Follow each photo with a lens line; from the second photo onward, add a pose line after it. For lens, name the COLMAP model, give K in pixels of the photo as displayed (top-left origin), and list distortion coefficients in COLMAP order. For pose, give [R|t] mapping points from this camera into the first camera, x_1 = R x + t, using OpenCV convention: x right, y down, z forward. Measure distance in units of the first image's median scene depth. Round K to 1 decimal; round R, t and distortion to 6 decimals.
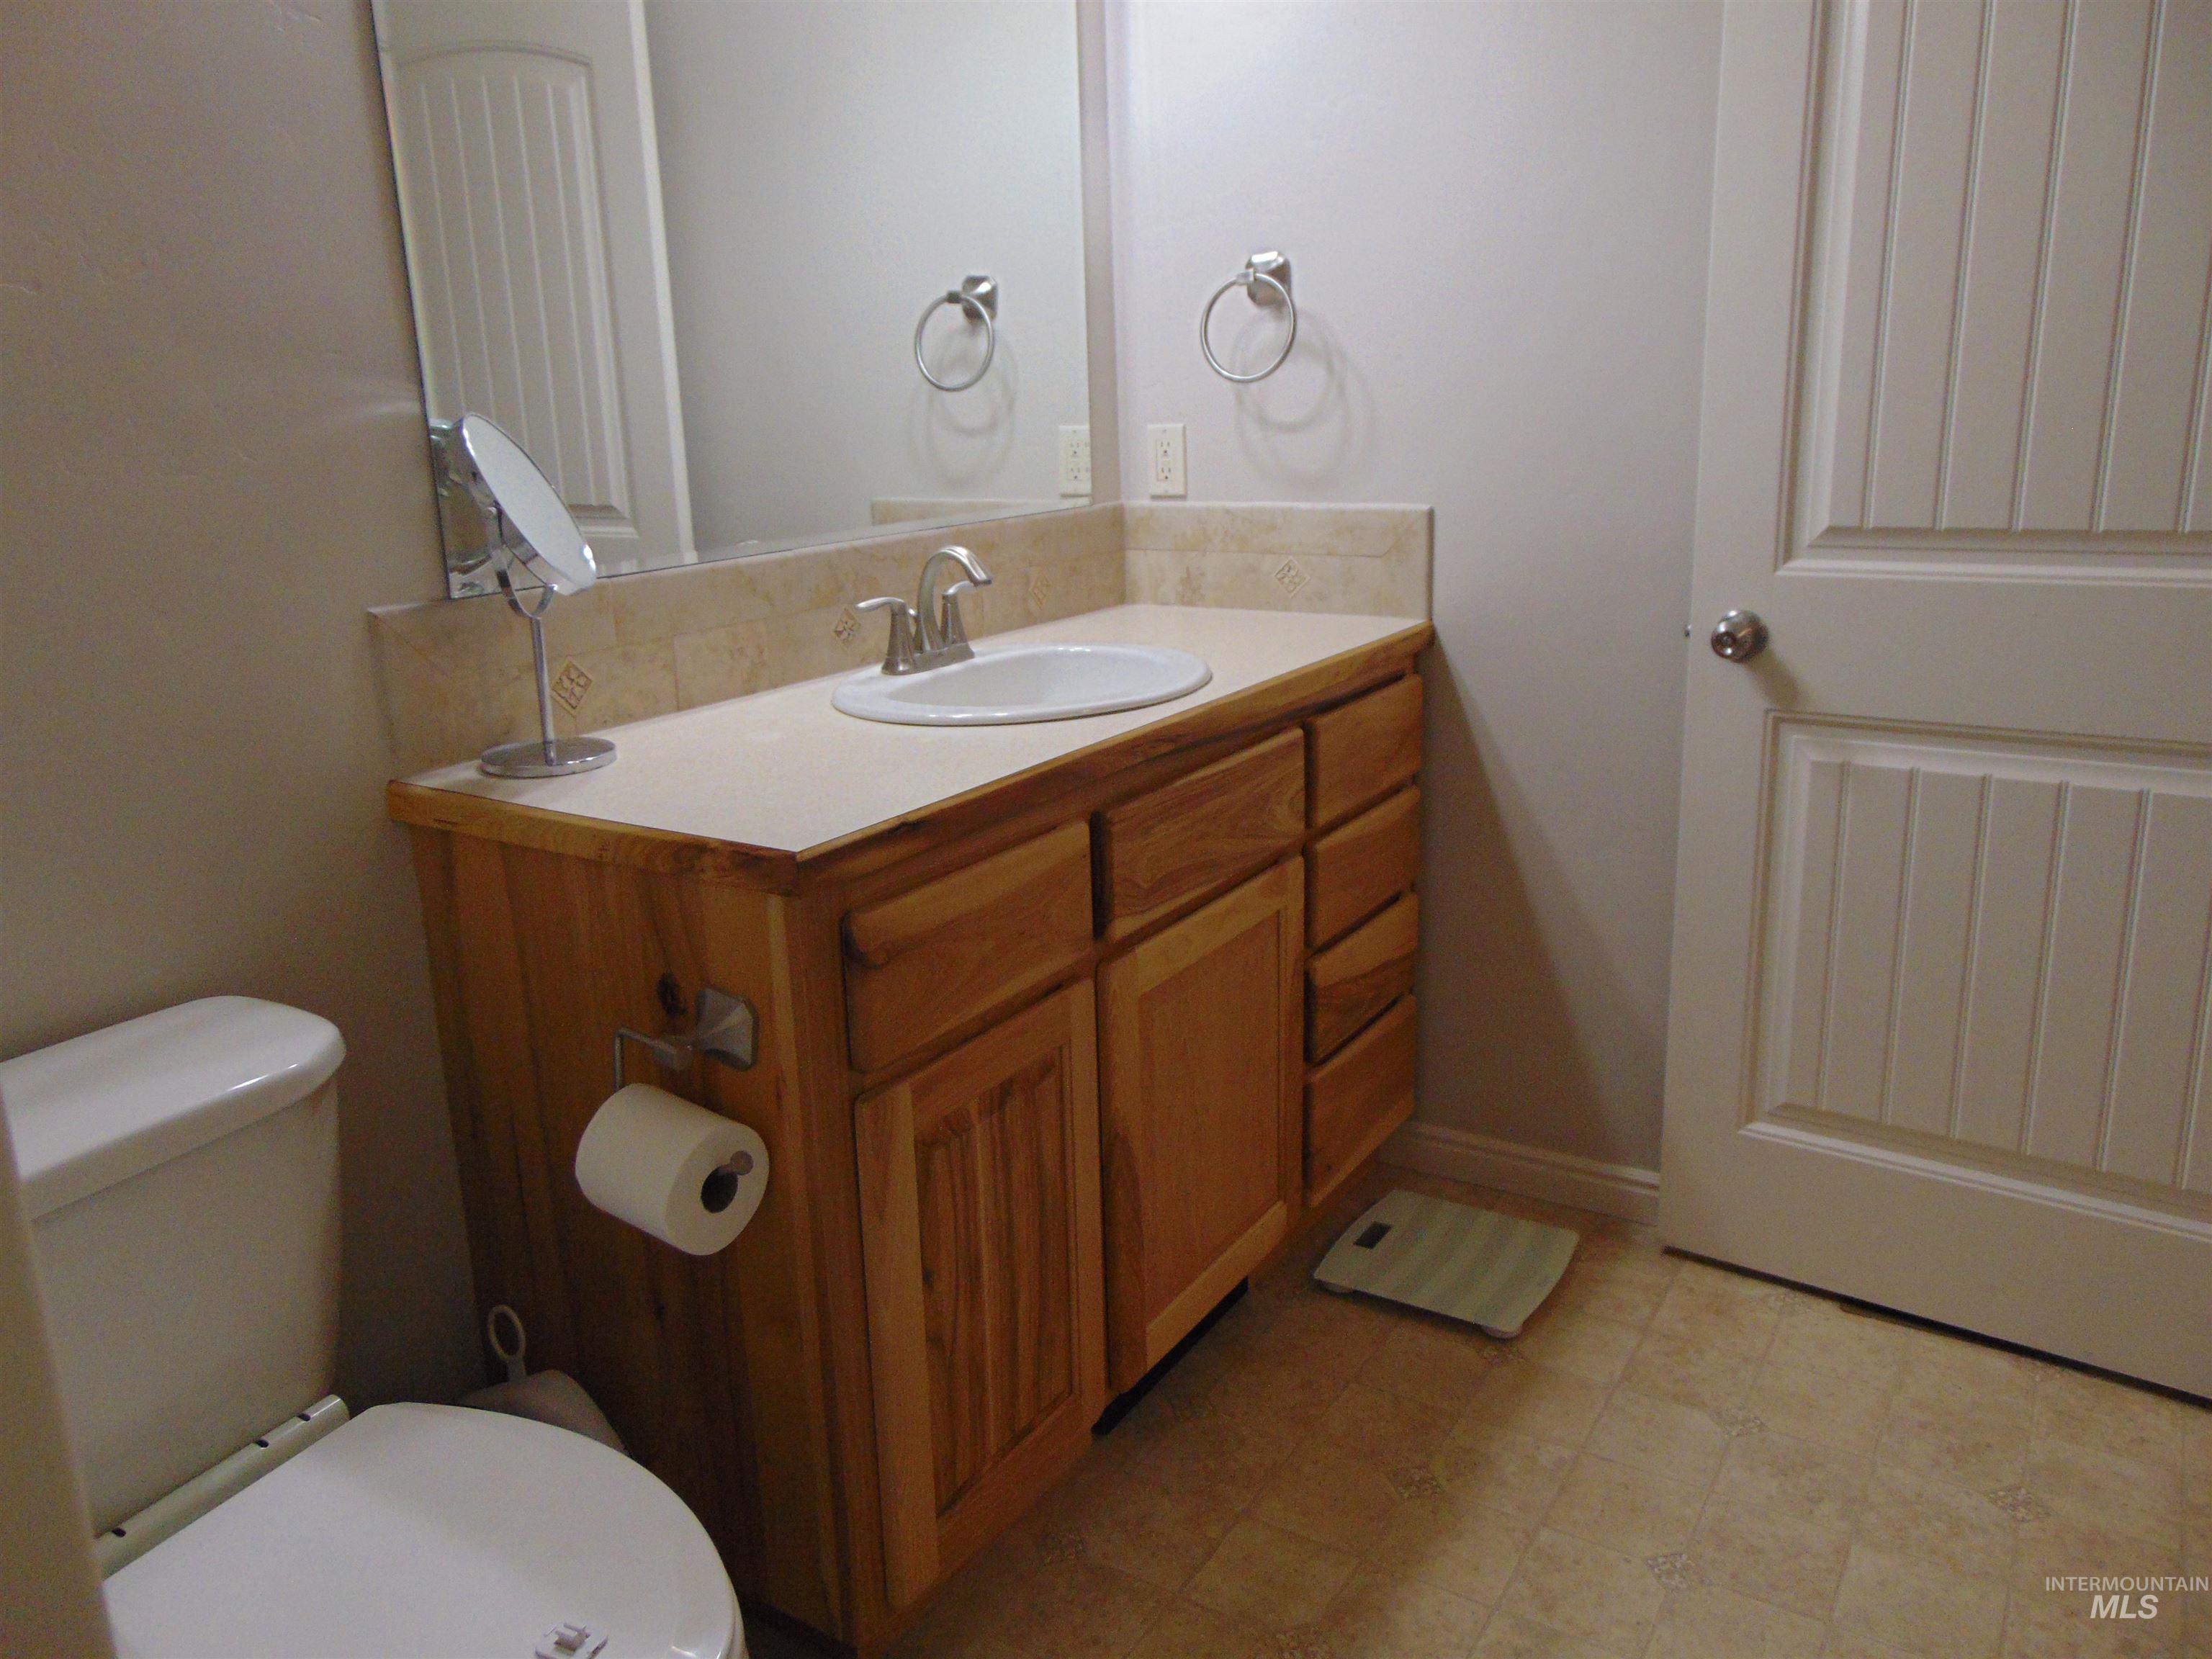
lens RADIAL K [[1631.7, 0, 1106.0], [0, 1631.7, 829.5], [0, 0, 1]] dist [-0.025366, 0.100021]
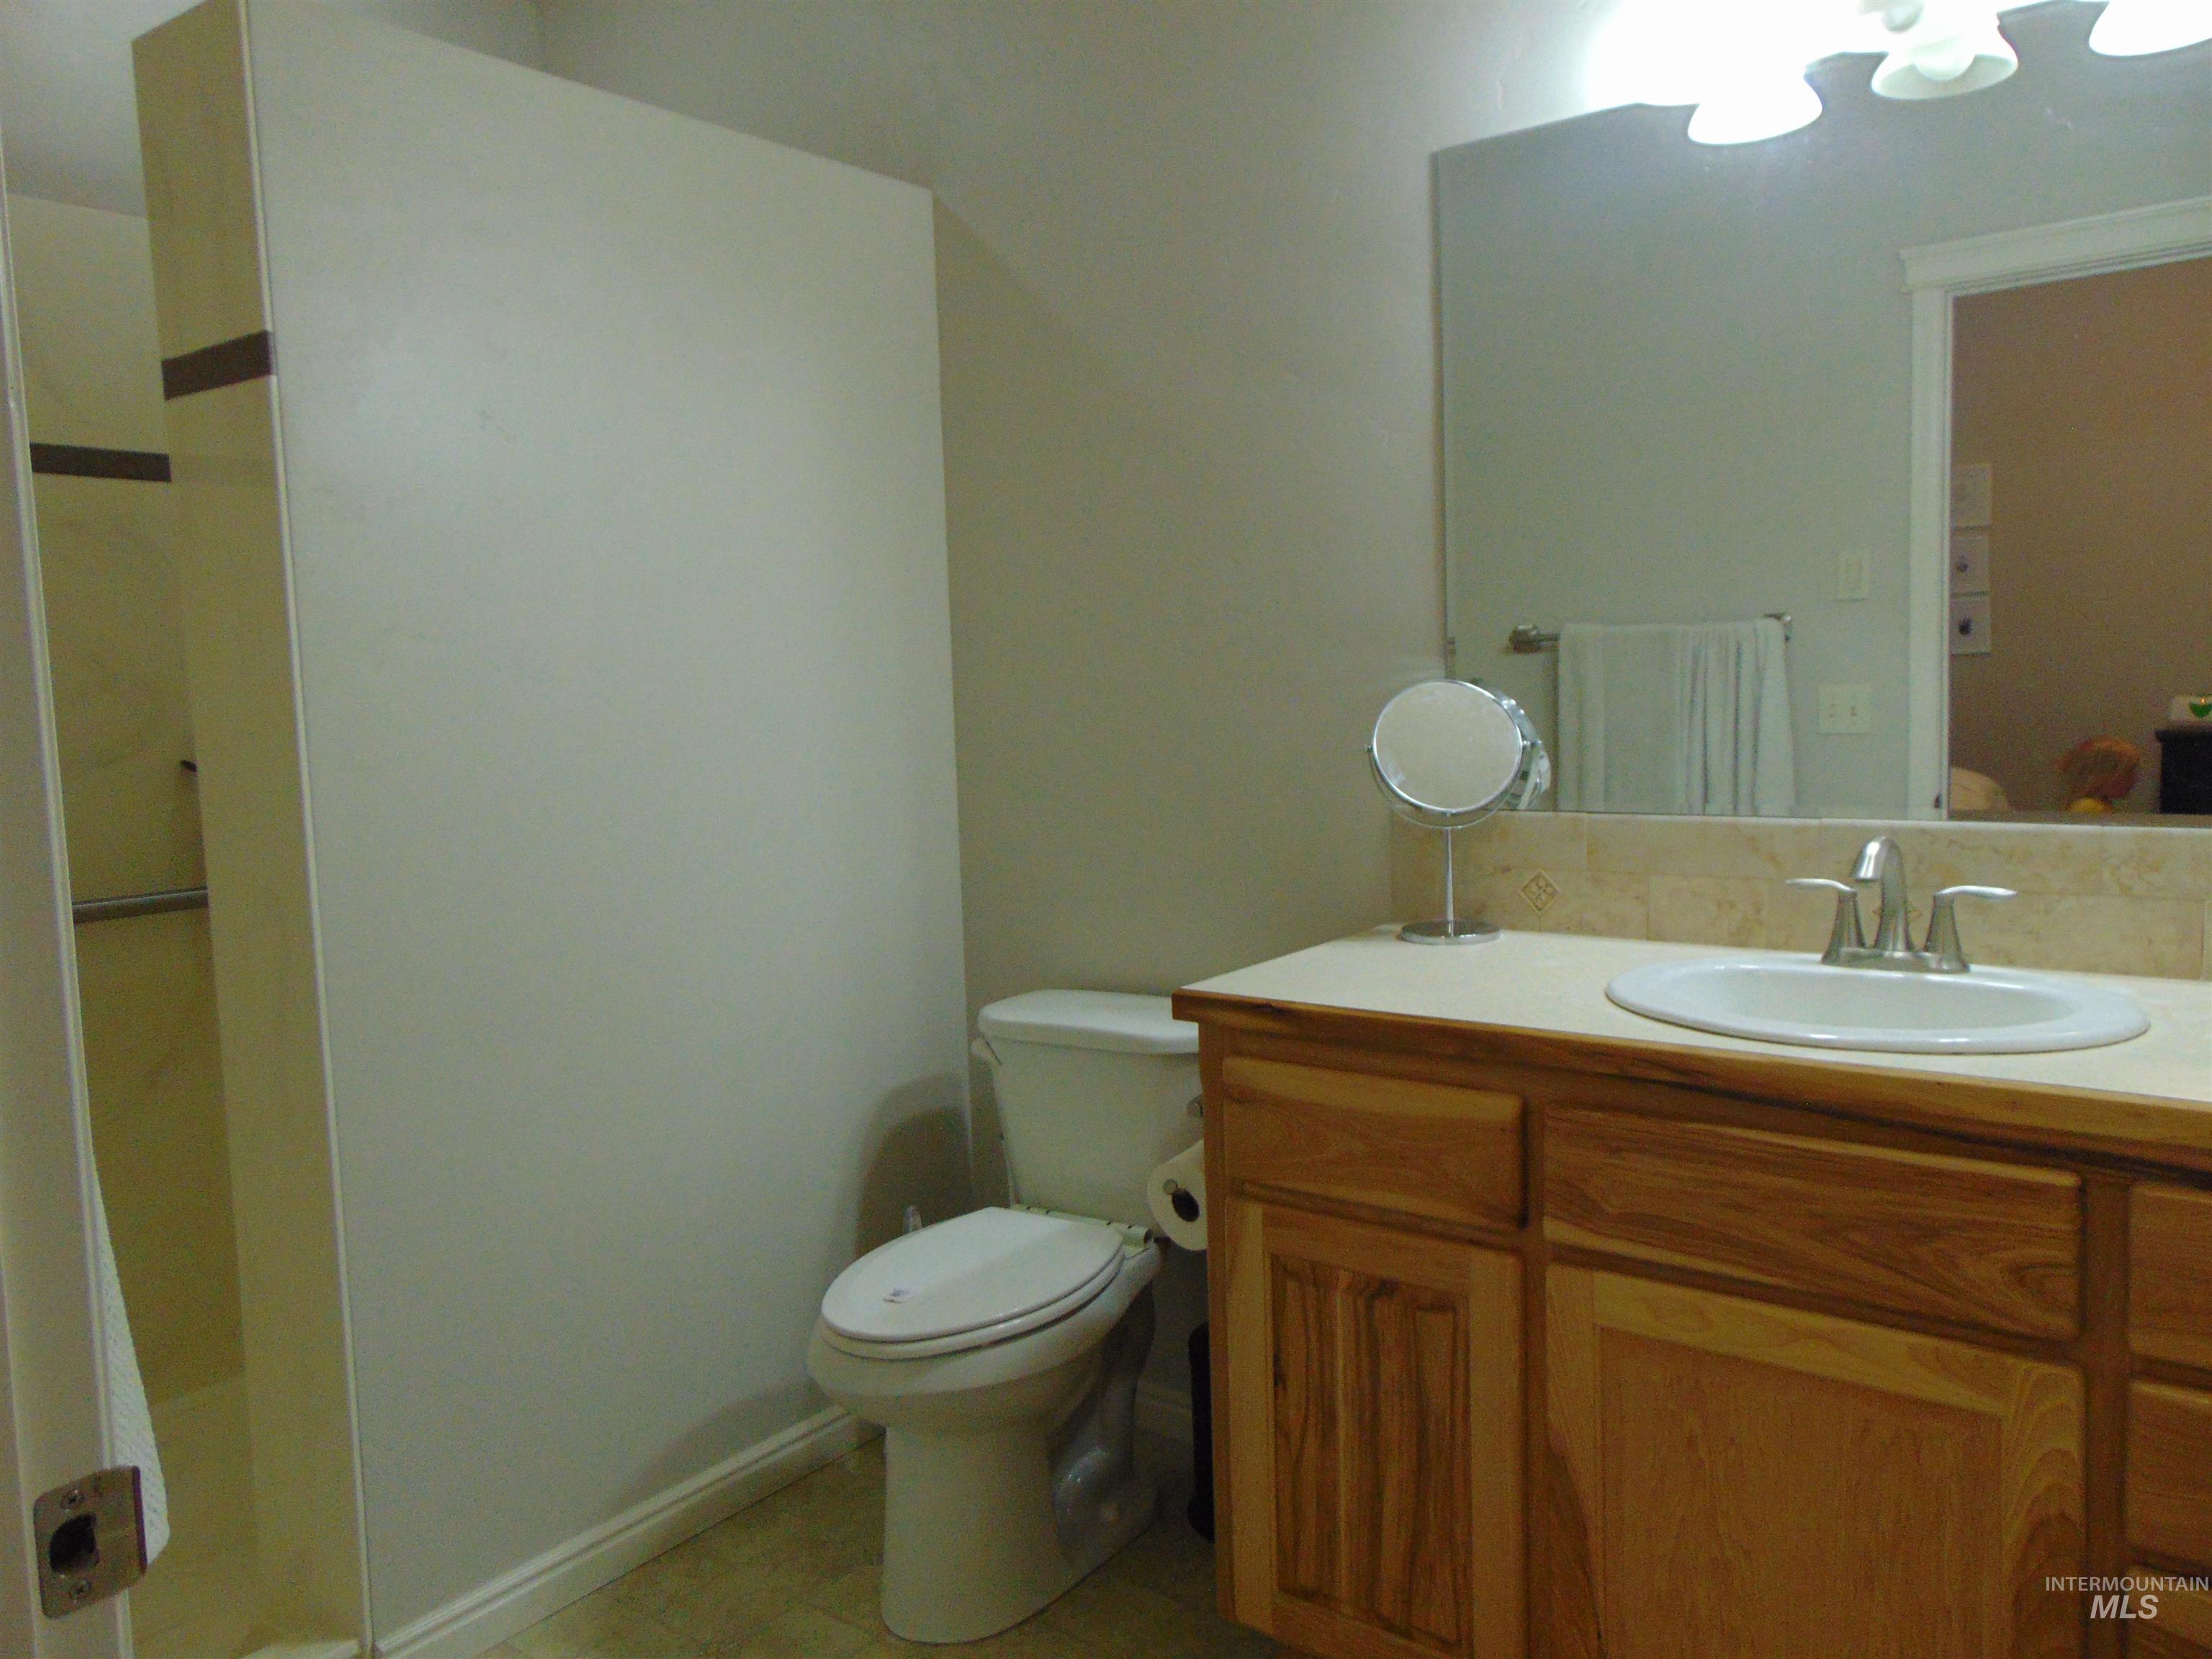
lens RADIAL K [[1665.4, 0, 1106.0], [0, 1665.4, 829.5], [0, 0, 1]] dist [-0.000328, -0.002896]
pose [[-0.094320, 0.130729, -0.986921, 0.974205], [-0.226159, 0.962608, 0.149123, -0.253475], [0.969513, 0.237267, -0.061228, 0.754568]]
